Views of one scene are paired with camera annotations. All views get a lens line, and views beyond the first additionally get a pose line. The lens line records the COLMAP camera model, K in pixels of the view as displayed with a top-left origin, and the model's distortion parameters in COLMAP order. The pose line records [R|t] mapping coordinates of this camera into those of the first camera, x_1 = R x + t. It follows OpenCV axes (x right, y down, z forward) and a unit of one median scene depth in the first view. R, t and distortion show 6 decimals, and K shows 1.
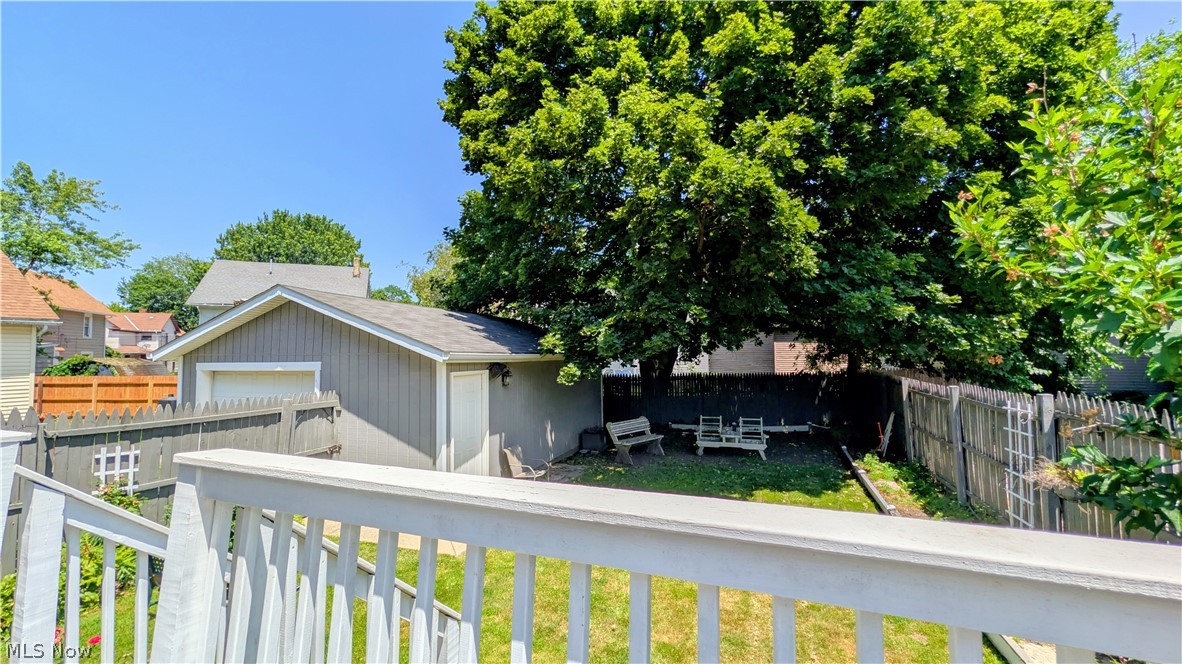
lens RADIAL K [[447.7, 0, 590.0], [0, 447.7, 336.5], [0, 0, 1]] dist [-0.002279, 0.000571]
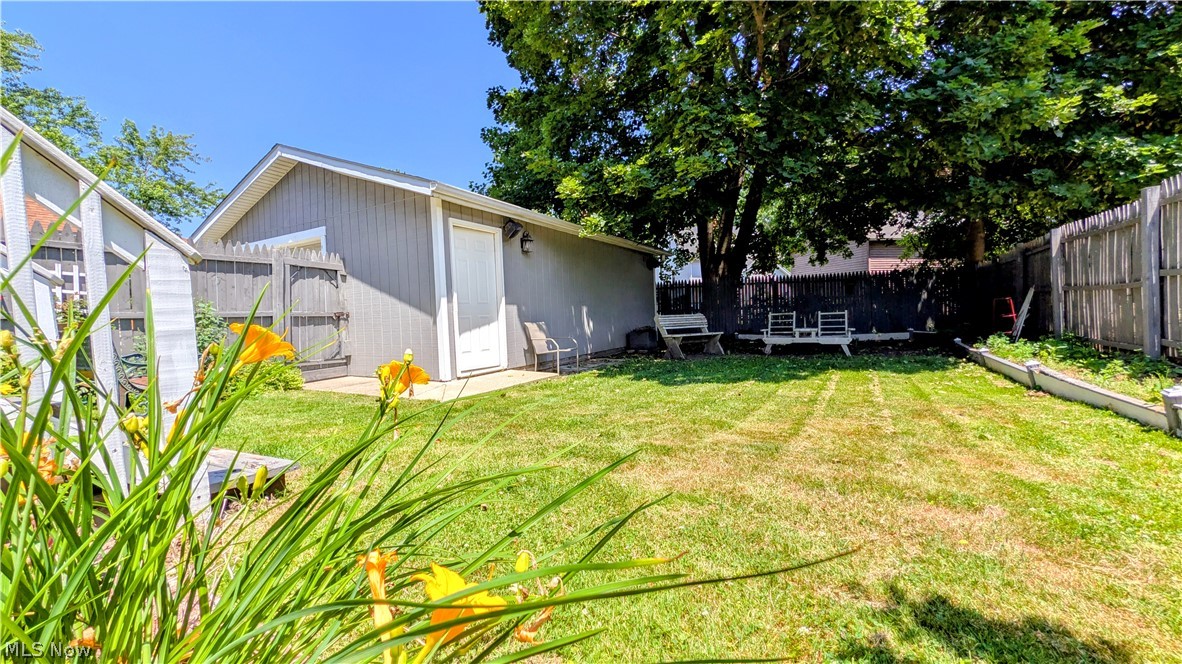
lens RADIAL K [[447.7, 0, 591.9], [0, 447.7, 332.6], [0, 0, 1]] dist [-0.002279, 0.000571]
pose [[0.985577, -0.018338, -0.168233, 0.072522], [0.032049, 0.996348, 0.079148, 0.175169], [0.166167, -0.083398, 0.982565, 0.133110]]
